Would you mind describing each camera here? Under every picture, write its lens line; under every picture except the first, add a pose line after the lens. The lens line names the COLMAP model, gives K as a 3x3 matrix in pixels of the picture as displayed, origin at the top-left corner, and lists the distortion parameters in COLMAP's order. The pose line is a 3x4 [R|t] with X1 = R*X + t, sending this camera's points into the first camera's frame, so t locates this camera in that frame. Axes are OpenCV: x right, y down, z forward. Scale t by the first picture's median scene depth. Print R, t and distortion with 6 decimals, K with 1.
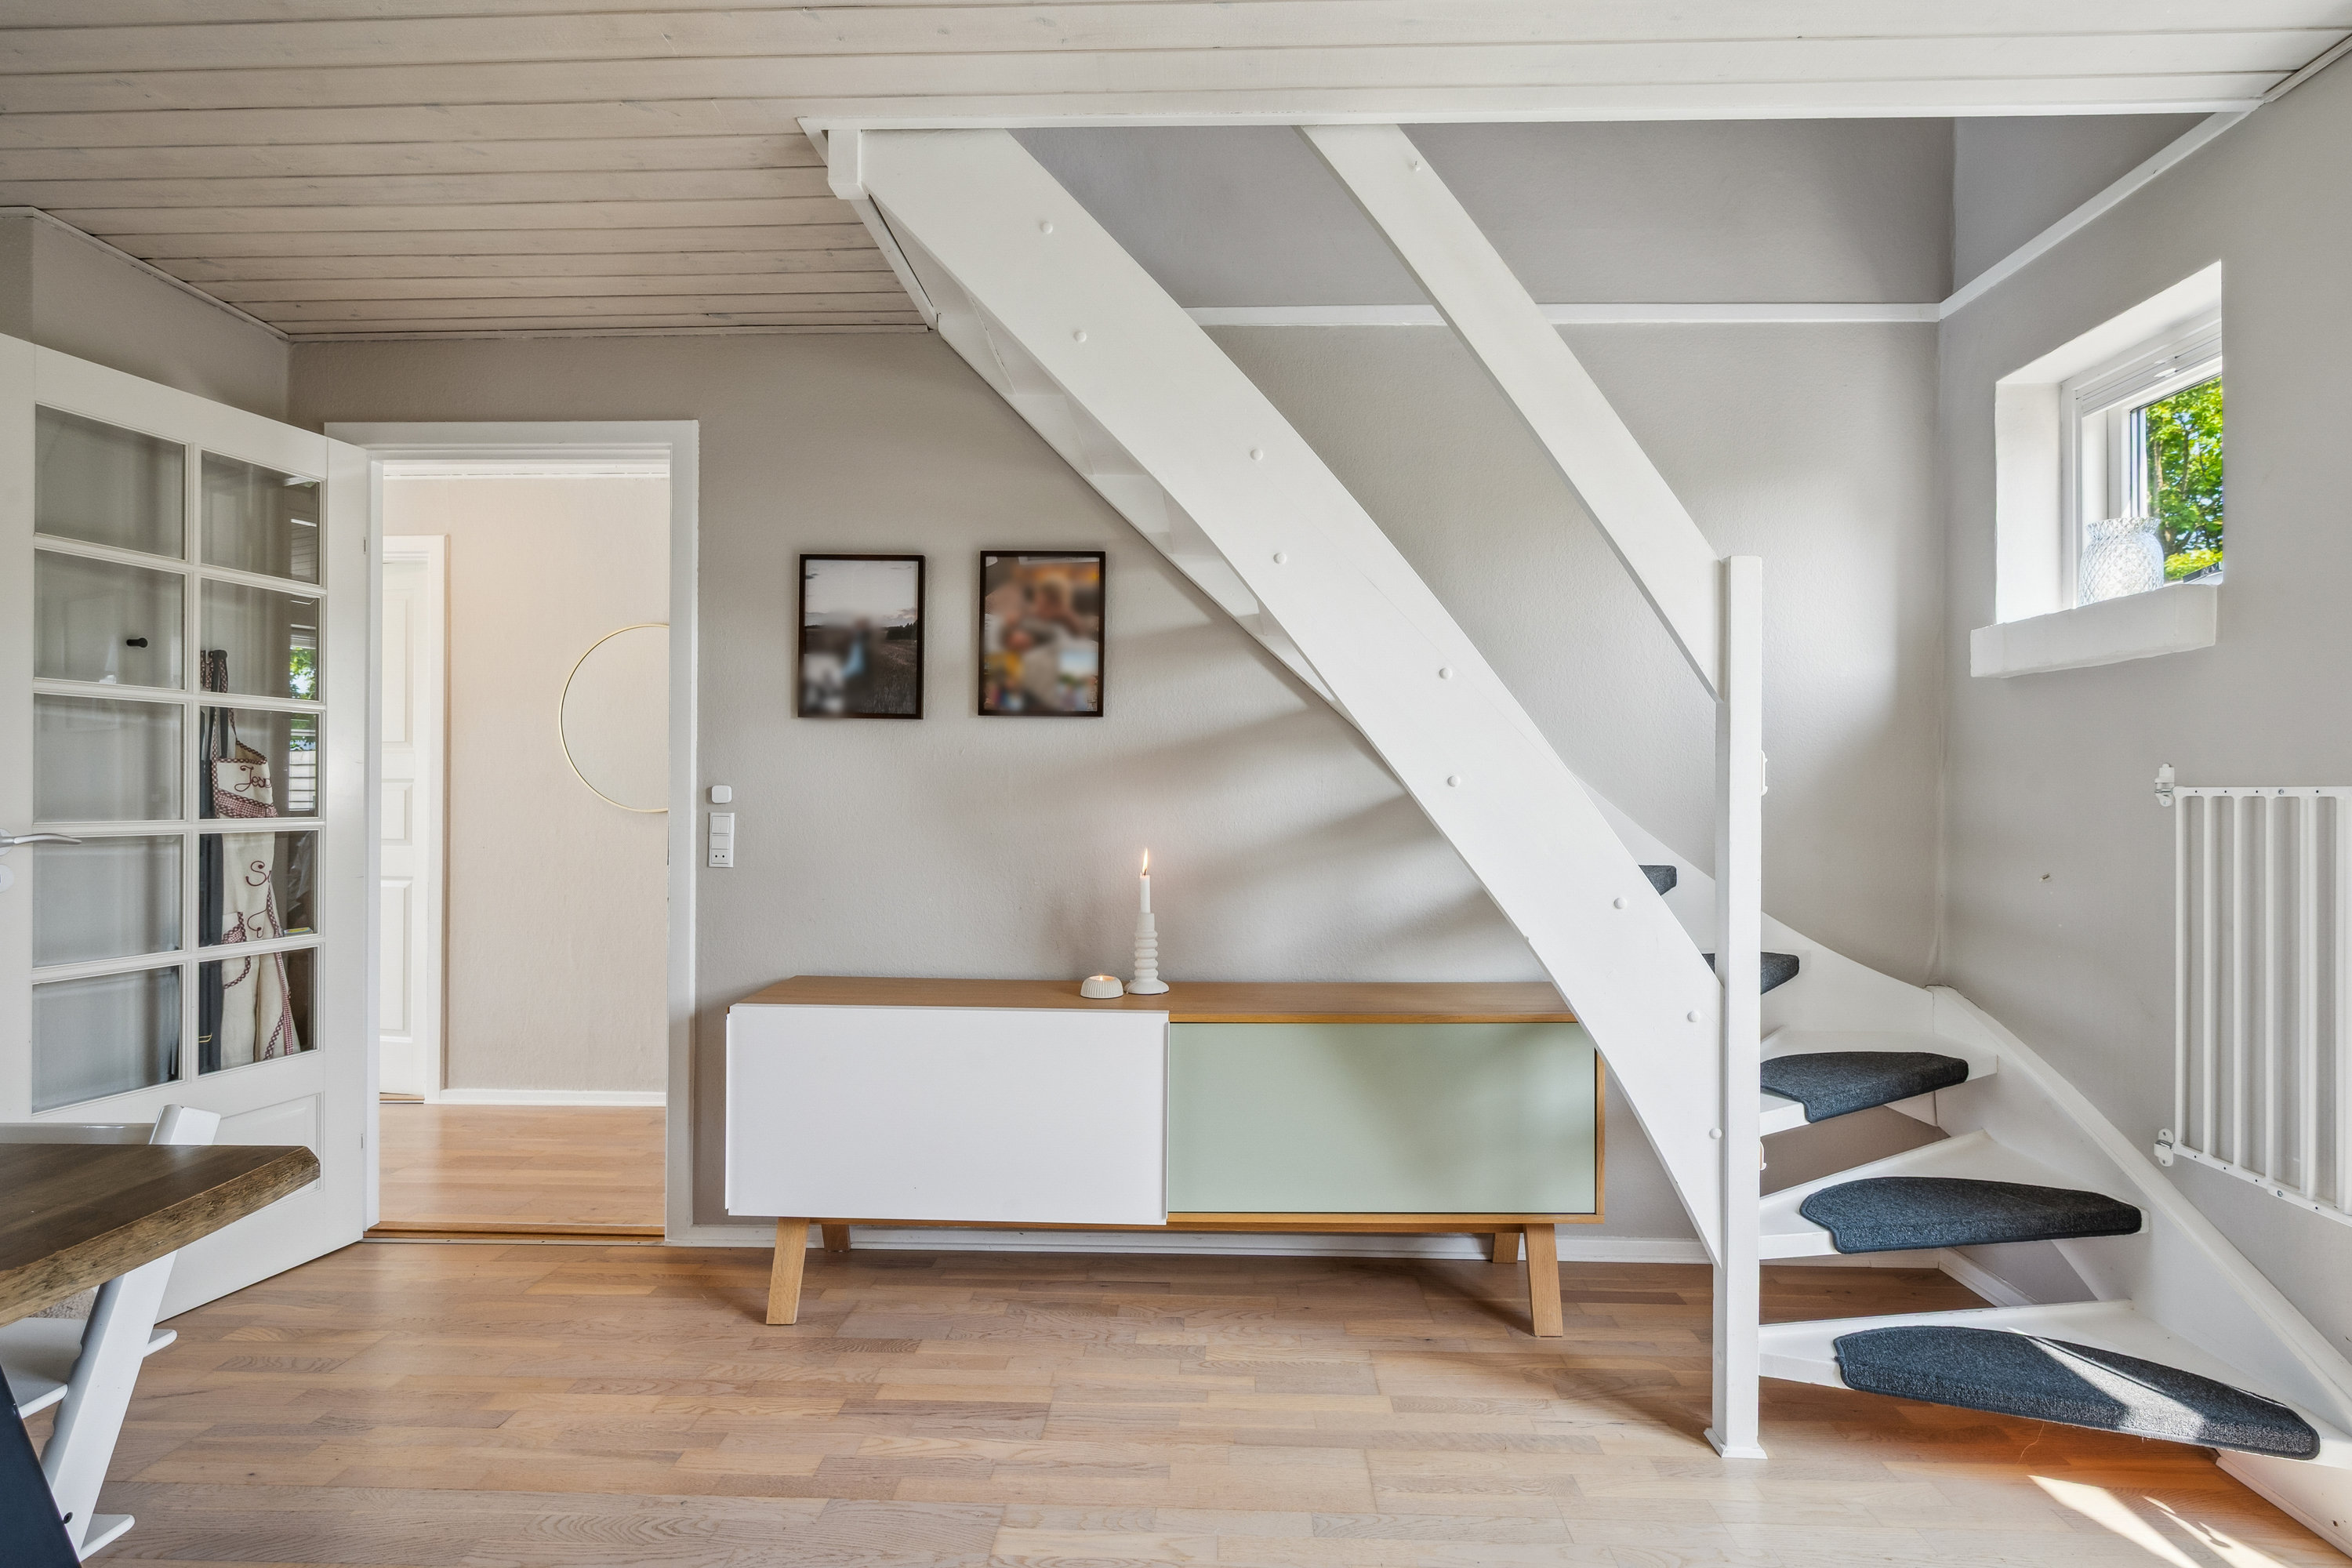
lens RADIAL K [[1167.5, 0, 1184.4], [0, 1167.5, 796.9], [0, 0, 1]] dist [-0.000870, -0.000223]
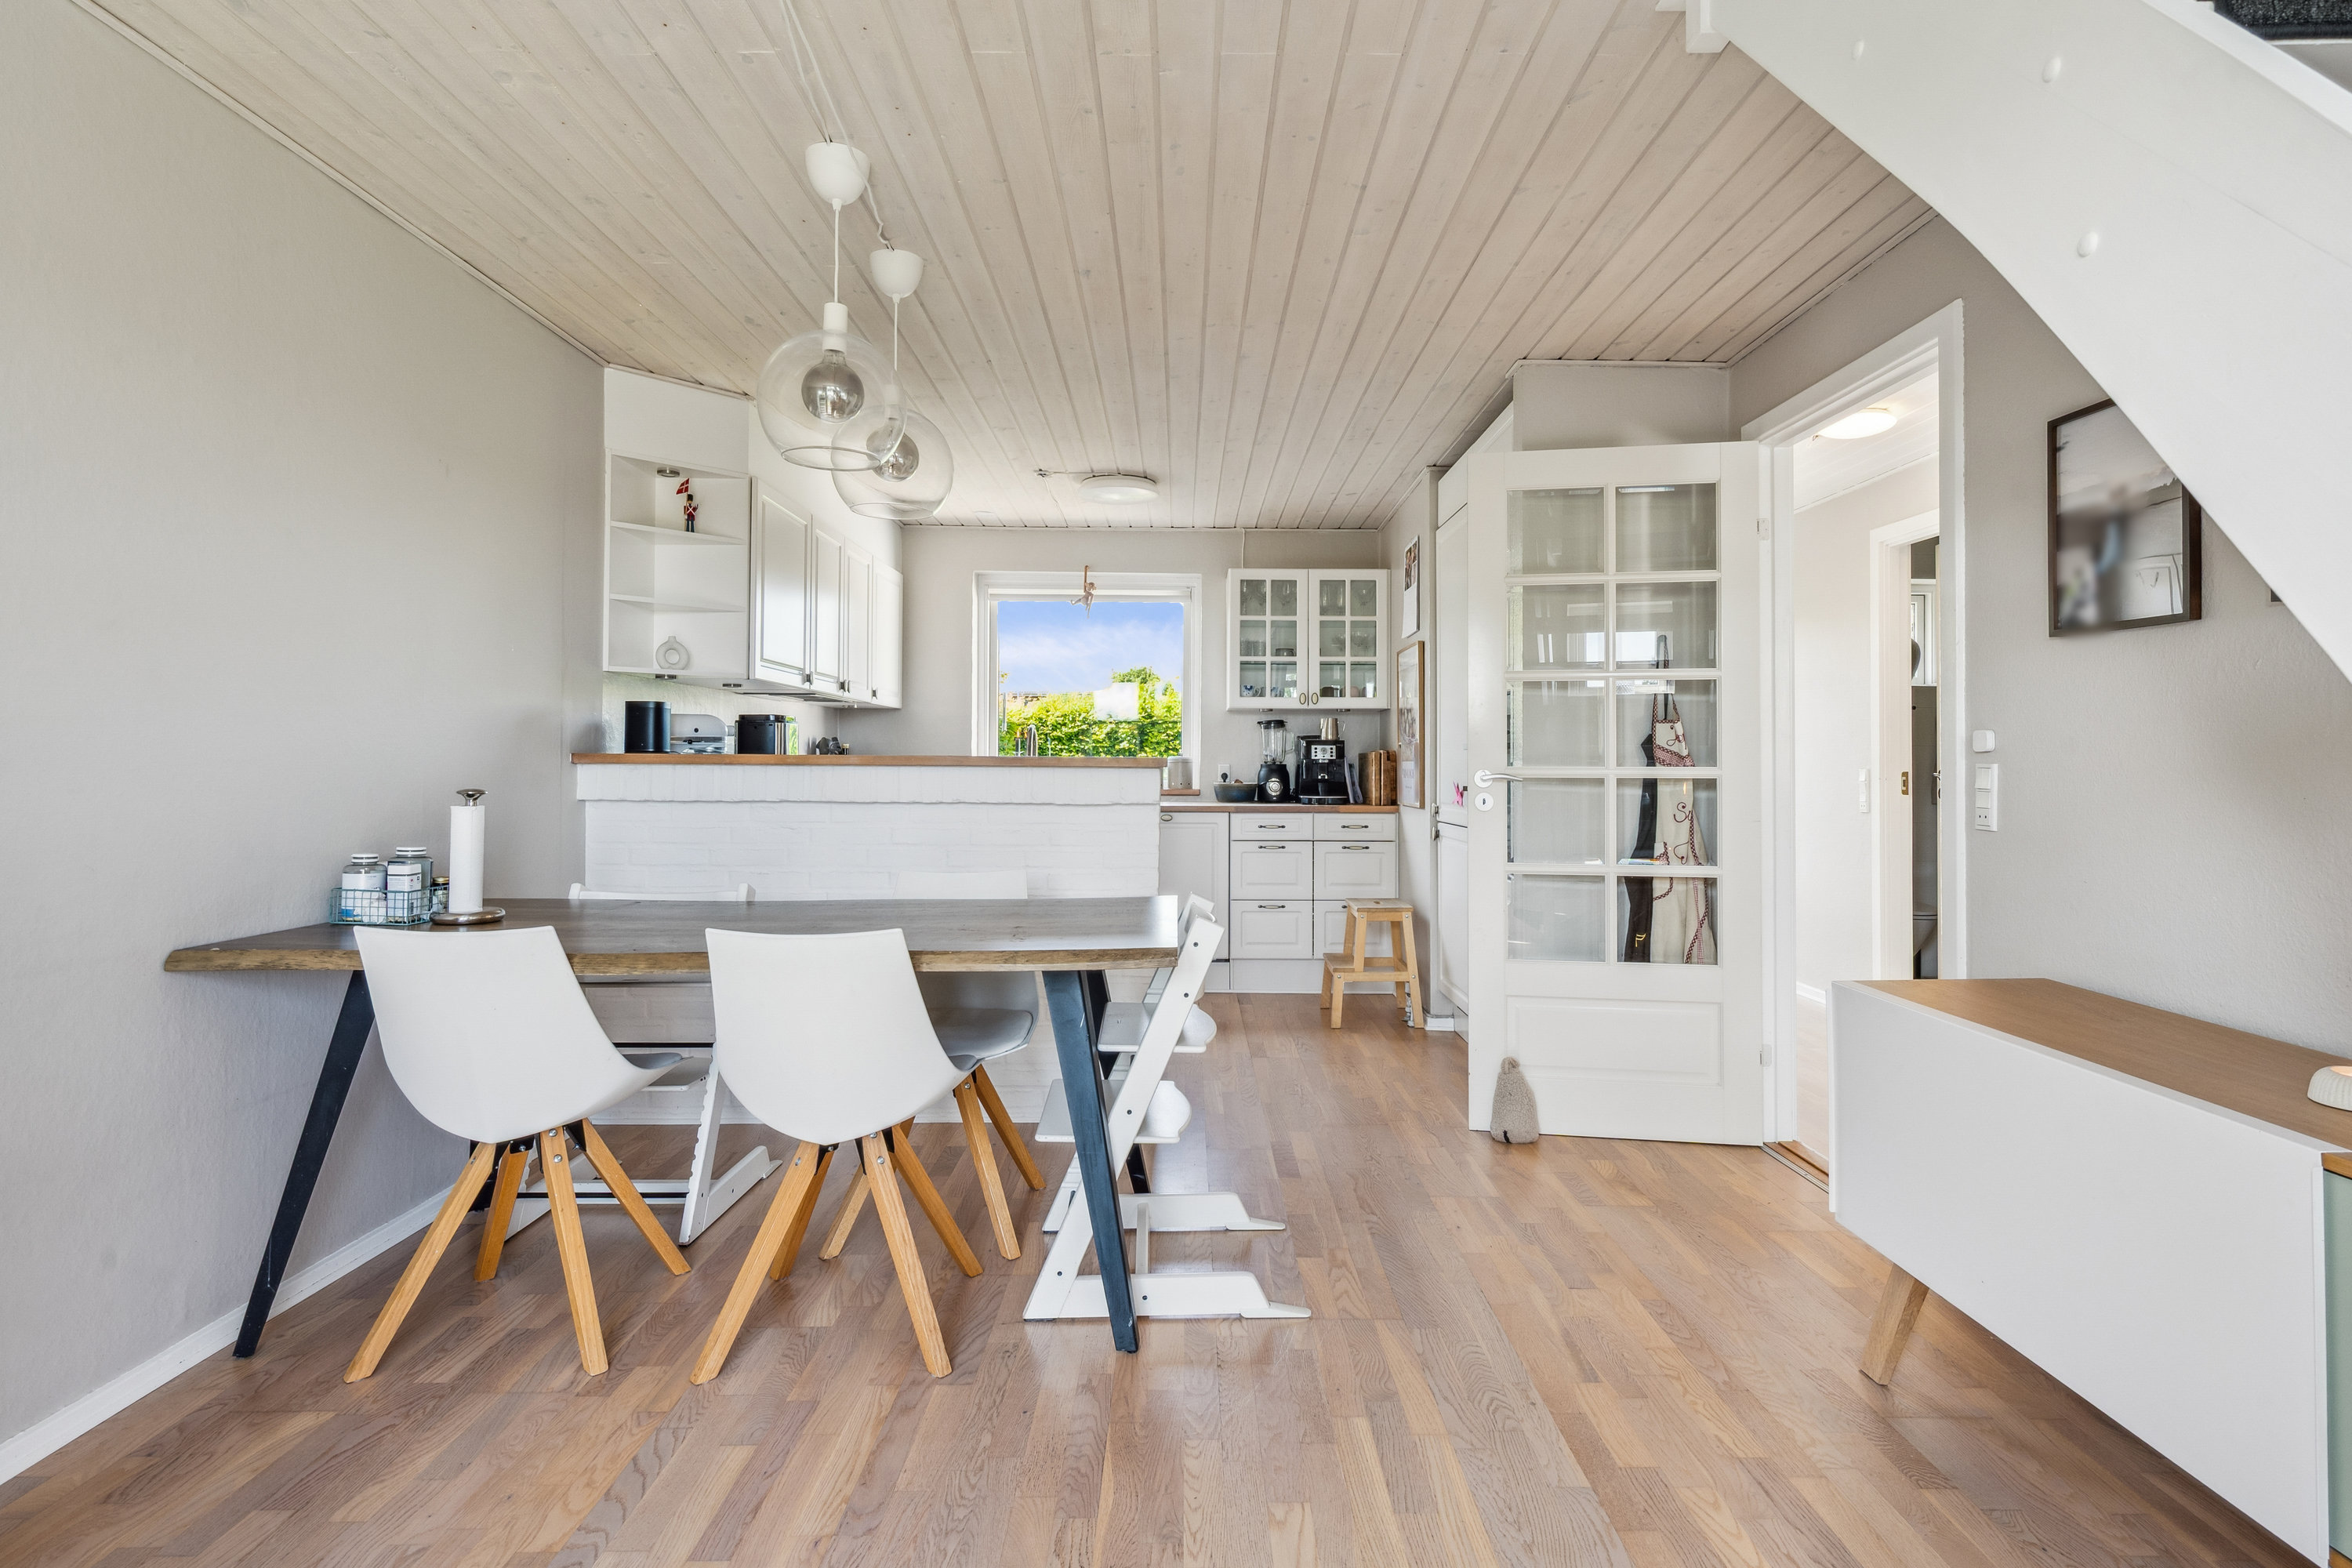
lens RADIAL K [[1169.8, 0, 1187.2], [0, 1169.8, 748.2], [0, 0, 1]] dist [-0.001069, -0.000326]
pose [[0.036701, -0.013591, -0.999234, 0.429136], [-0.003841, 0.999898, -0.013741, 0.017247], [0.999319, 0.004343, 0.036645, 0.439723]]
